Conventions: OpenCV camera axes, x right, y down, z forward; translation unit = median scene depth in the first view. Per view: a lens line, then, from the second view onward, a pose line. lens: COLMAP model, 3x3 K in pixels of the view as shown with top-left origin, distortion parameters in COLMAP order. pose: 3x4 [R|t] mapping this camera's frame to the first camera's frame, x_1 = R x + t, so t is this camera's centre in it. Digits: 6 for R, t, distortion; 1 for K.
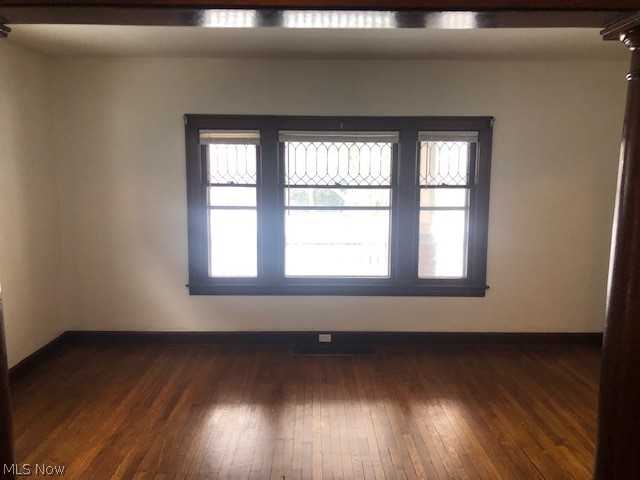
lens RADIAL K [[522.3, 0, 320.0], [0, 522.3, 240.0], [0, 0, 1]] dist [0.002760, -0.002275]
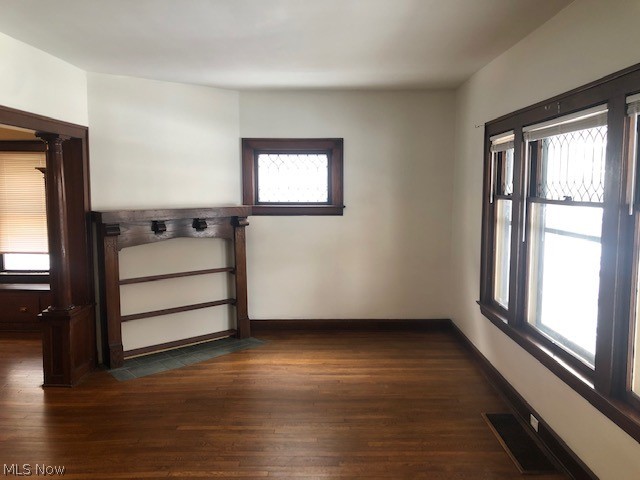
lens RADIAL K [[522.3, 0, 320.0], [0, 522.3, 240.0], [0, 0, 1]] dist [0.002760, -0.002275]
pose [[-0.031787, 0.083272, -0.996020, 0.719002], [-0.132226, 0.987414, 0.086772, -0.075001], [0.990710, 0.134458, -0.020376, 0.741713]]
